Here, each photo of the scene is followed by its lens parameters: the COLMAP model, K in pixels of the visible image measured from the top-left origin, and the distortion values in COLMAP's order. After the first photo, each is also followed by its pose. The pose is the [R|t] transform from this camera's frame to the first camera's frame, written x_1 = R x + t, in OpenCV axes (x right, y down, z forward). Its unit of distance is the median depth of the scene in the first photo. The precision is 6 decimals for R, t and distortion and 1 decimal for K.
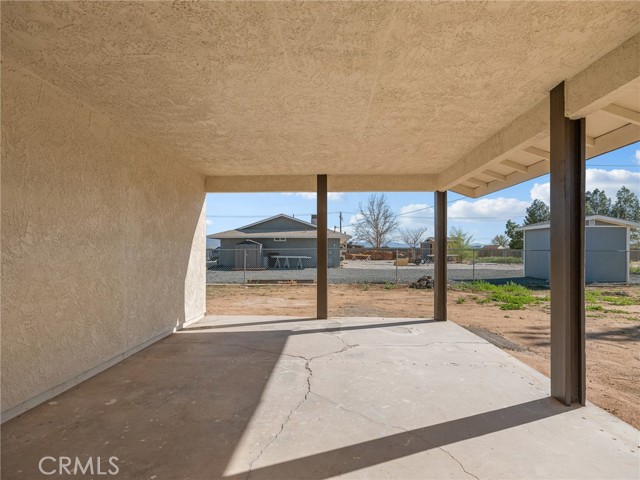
lens RADIAL K [[341.7, 0, 317.2], [0, 341.7, 246.4], [0, 0, 1]] dist [-0.004387, -0.000318]
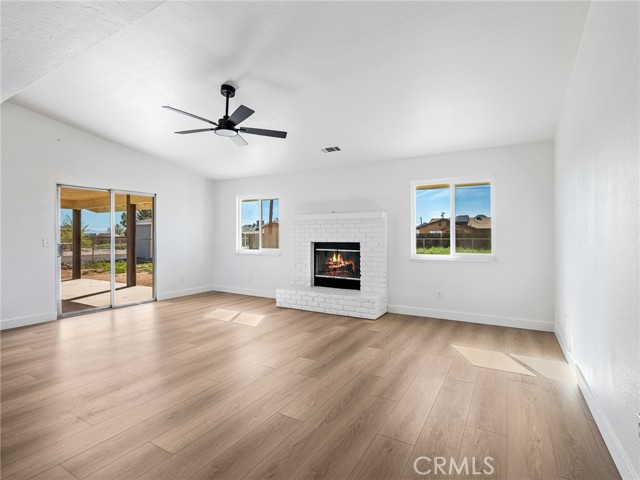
lens RADIAL K [[312.4, 0, 324.6], [0, 312.4, 236.3], [0, 0, 1]] dist [-0.002962, 0.001944]
pose [[0.471898, 0.001100, 0.881652, -0.084907], [-0.008919, 0.999954, 0.003527, -0.005985], [-0.881608, -0.009528, 0.471886, -0.167387]]
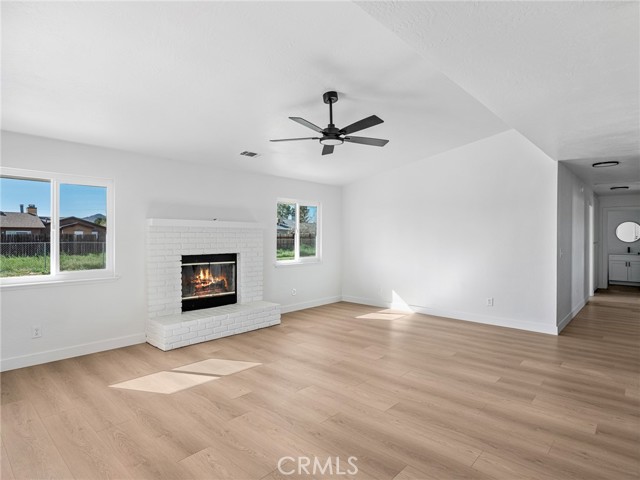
lens RADIAL K [[358.8, 0, 317.9], [0, 358.8, 235.4], [0, 0, 1]] dist [-0.000567, -0.000426]
pose [[-0.757600, 0.001919, 0.652716, -0.079560], [-0.008988, 0.999870, -0.013372, -0.008605], [-0.652657, -0.015997, -0.757484, -0.026098]]
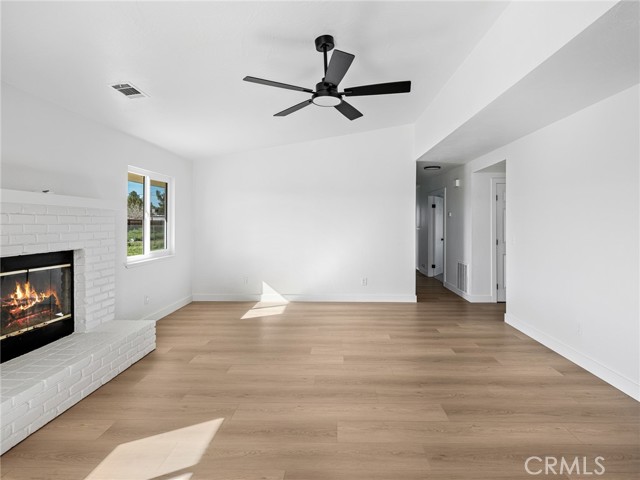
lens RADIAL K [[341.0, 0, 333.8], [0, 341.0, 222.5], [0, 0, 1]] dist [0.005787, -0.000640]
pose [[-0.999645, 0.000479, -0.026626, -0.019179], [0.000882, 0.999885, -0.015130, -0.008348], [0.026616, -0.015148, -0.999531, -0.029897]]
